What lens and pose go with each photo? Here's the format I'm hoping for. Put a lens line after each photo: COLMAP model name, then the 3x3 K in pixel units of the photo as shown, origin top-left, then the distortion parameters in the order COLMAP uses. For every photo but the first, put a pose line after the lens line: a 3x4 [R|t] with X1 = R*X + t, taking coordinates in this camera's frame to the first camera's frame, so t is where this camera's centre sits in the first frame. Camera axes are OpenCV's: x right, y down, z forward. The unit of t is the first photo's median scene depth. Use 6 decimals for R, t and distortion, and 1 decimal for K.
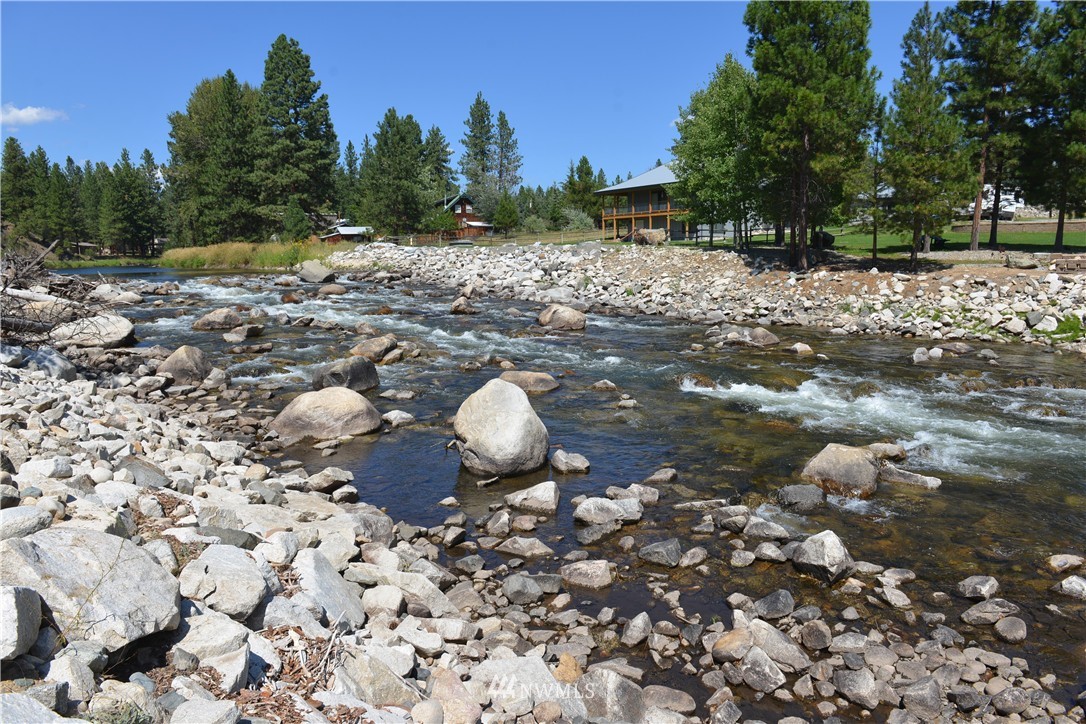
lens RADIAL K [[736.8, 0, 543.0], [0, 736.8, 362.0], [0, 0, 1]] dist [-0.045421, -0.006428]
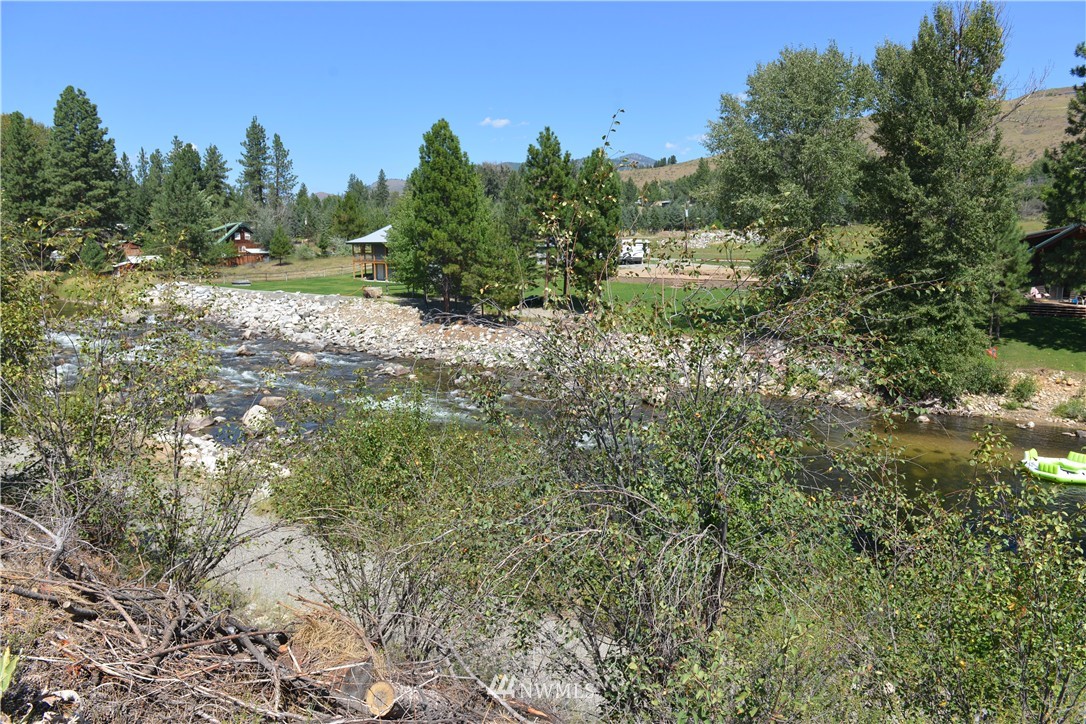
lens RADIAL K [[736.8, 0, 543.0], [0, 736.8, 362.0], [0, 0, 1]] dist [-0.045421, -0.006428]
pose [[0.961609, -0.031804, 0.272573, 0.063198], [0.026965, 0.999406, 0.021481, -0.046554], [-0.273095, -0.013306, 0.961895, -0.551130]]
